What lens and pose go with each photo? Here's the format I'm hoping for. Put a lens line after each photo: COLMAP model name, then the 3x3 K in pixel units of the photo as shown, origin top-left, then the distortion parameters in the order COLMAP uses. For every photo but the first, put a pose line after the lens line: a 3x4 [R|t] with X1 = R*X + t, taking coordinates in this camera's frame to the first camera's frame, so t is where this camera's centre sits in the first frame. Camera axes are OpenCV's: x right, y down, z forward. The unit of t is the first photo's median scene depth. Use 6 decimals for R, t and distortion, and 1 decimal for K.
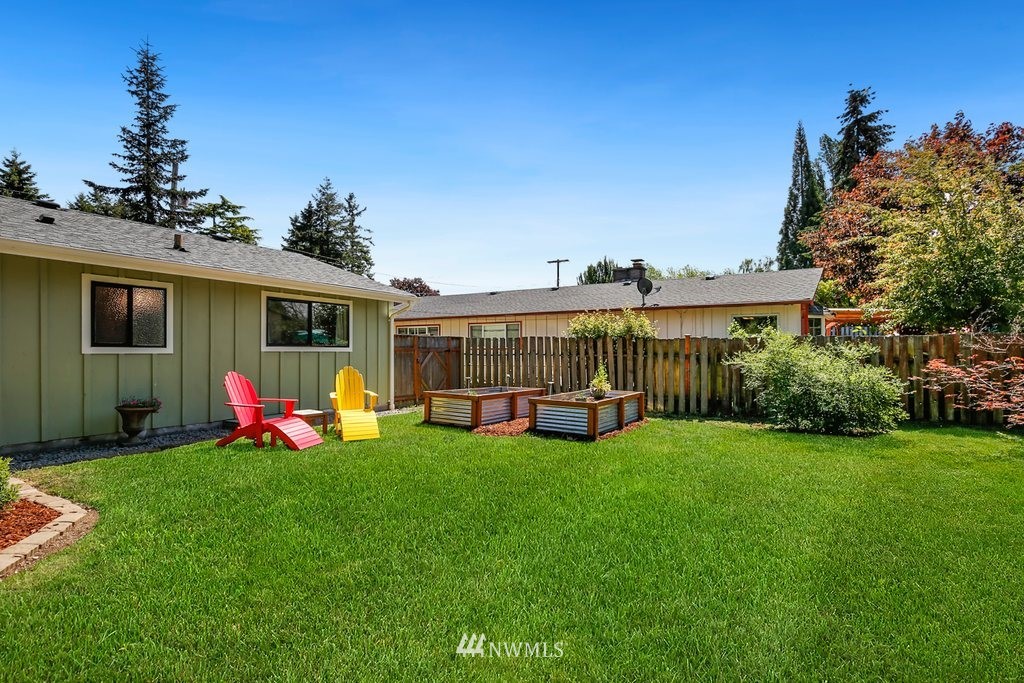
lens RADIAL K [[478.7, 0, 514.1], [0, 478.7, 354.7], [0, 0, 1]] dist [0.002004, 0.000483]
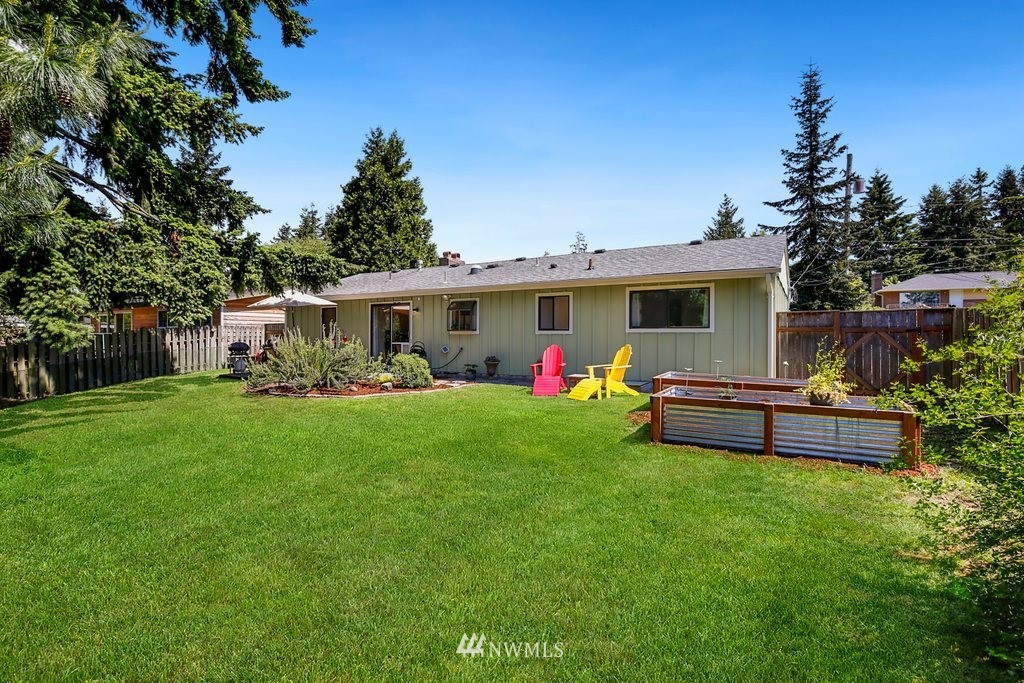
lens RADIAL K [[468.8, 0, 514.2], [0, 468.8, 335.8], [0, 0, 1]] dist [0.001163, 0.000315]
pose [[0.052253, -0.006060, -0.998615, 0.310979], [-0.005131, 0.999967, -0.006336, 0.005014], [0.998621, 0.005455, 0.052220, 0.251320]]
